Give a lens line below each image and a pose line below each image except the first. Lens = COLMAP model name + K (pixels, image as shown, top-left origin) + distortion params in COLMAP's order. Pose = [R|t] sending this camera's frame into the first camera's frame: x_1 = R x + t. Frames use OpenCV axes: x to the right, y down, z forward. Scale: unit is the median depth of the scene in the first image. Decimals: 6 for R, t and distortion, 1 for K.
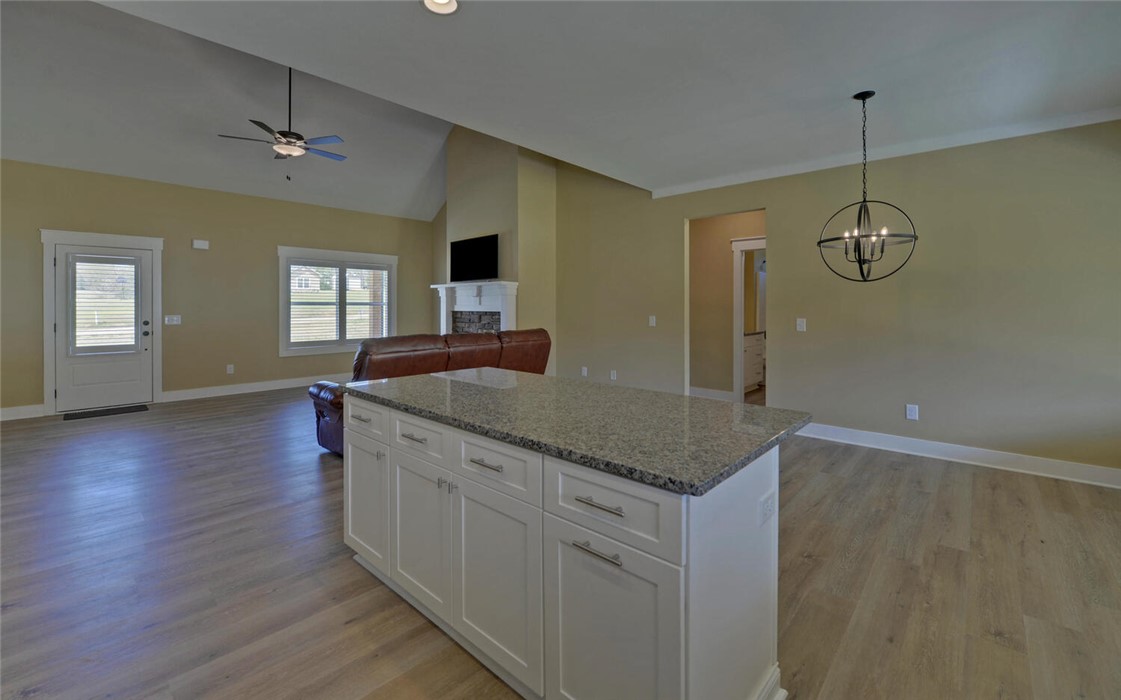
lens RADIAL K [[483.6, 0, 549.7], [0, 483.6, 312.5], [0, 0, 1]] dist [0.018327, -0.000358]
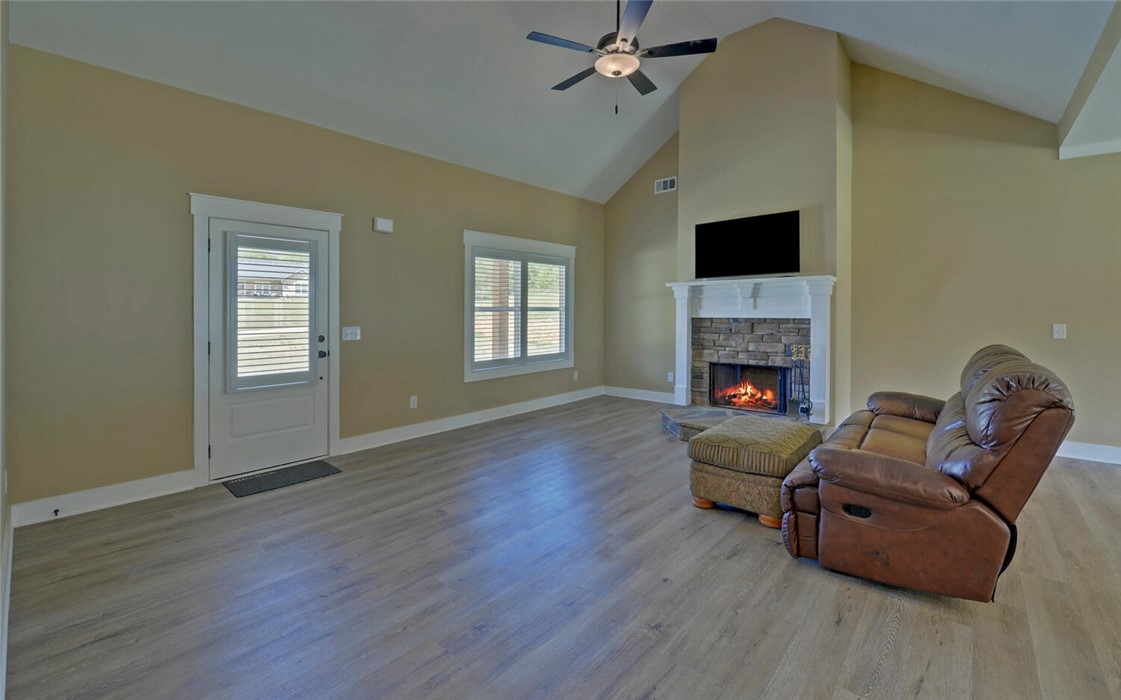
lens RADIAL K [[483.6, 0, 559.6], [0, 483.6, 319.7], [0, 0, 1]] dist [0.018327, -0.000358]
pose [[0.998982, -0.006572, 0.044630, -0.474159], [0.006309, 0.999962, 0.006023, -0.006469], [-0.044668, -0.005736, 0.998985, 0.285374]]
